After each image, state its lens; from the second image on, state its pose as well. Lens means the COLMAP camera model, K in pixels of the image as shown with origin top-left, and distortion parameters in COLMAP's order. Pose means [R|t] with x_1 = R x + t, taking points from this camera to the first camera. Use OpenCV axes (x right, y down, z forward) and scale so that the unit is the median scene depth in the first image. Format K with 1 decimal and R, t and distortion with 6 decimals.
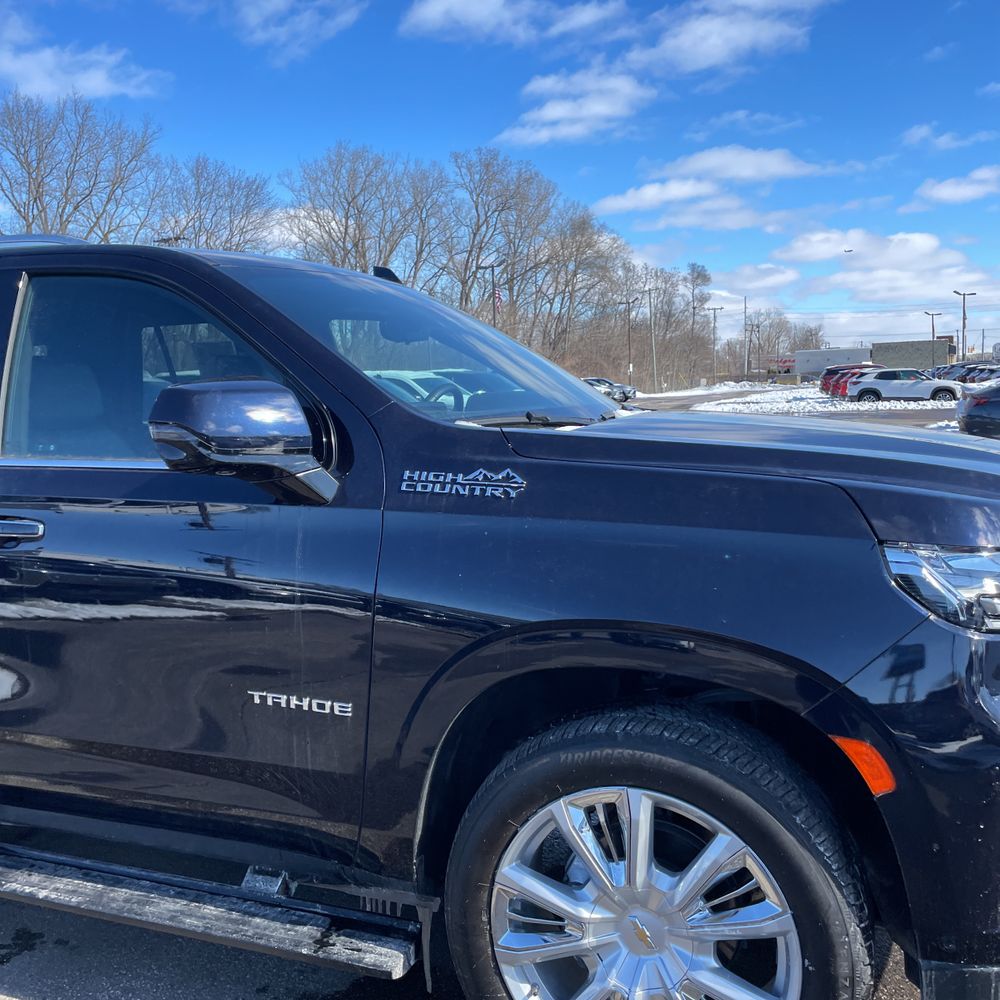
lens RADIAL K [[1010.7, 0, 507.0], [0, 1010.7, 495.2], [0, 0, 1]] dist [0.106859, -0.144135]
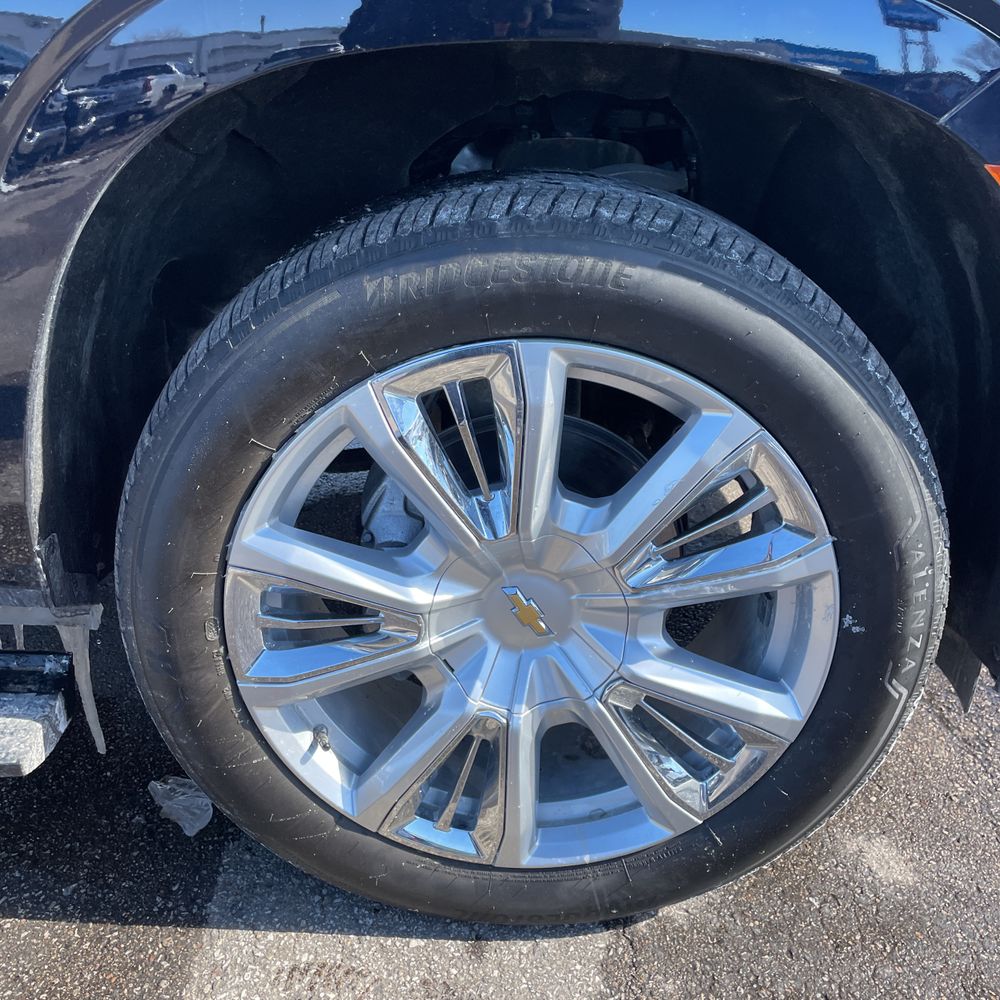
lens RADIAL K [[1010.7, 0, 507.0], [0, 1010.7, 495.2], [0, 0, 1]] dist [0.106859, -0.144135]
pose [[0.935704, -0.120188, 0.331681, -0.045021], [0.003760, 0.943523, 0.331286, 0.193683], [-0.352765, -0.308739, 0.883310, 0.554945]]
